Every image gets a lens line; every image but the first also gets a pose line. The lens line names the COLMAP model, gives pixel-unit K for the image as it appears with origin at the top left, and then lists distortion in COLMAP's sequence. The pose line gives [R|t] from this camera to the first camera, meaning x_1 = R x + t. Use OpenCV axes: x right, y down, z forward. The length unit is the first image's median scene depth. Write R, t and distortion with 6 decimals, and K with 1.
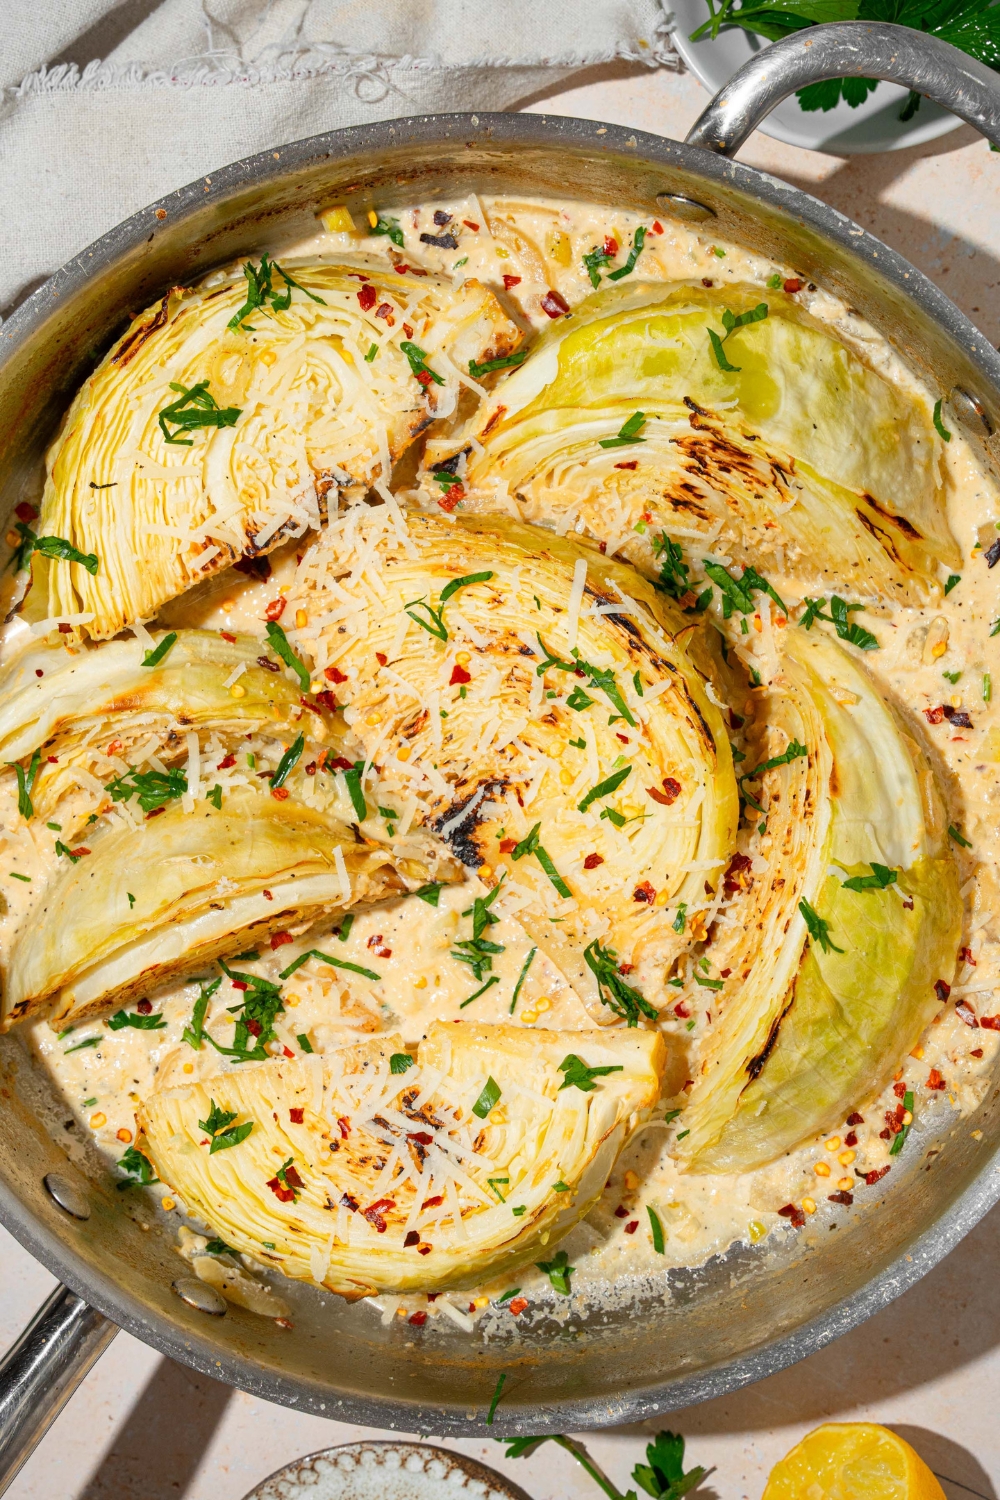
lens RADIAL K [[2433.3, 0, 498.7], [0, 2433.3, 757.1], [0, 0, 1]] dist [0.024762, 0.000000]
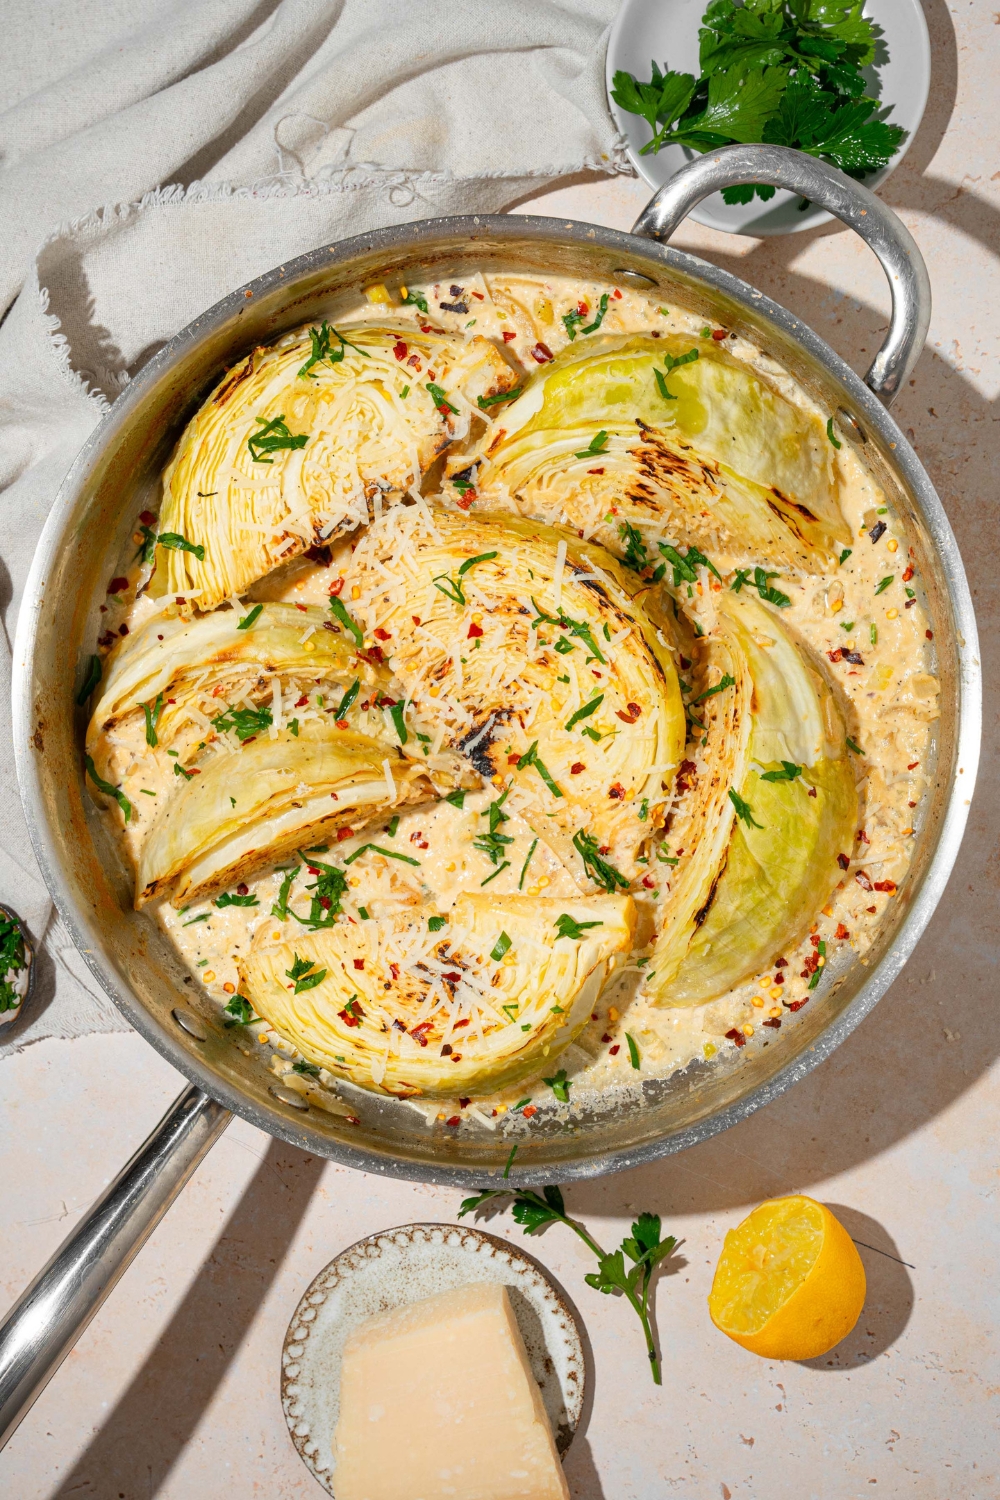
lens RADIAL K [[2433.3, 0, 503.7], [0, 2433.3, 751.1], [0, 0, 1]] dist [0.024762, 0.000000]
pose [[0.999593, -0.019570, -0.020746, 0.025867], [0.019058, 0.999516, -0.024595, 0.064597], [0.021218, 0.024190, 0.999482, -0.329542]]
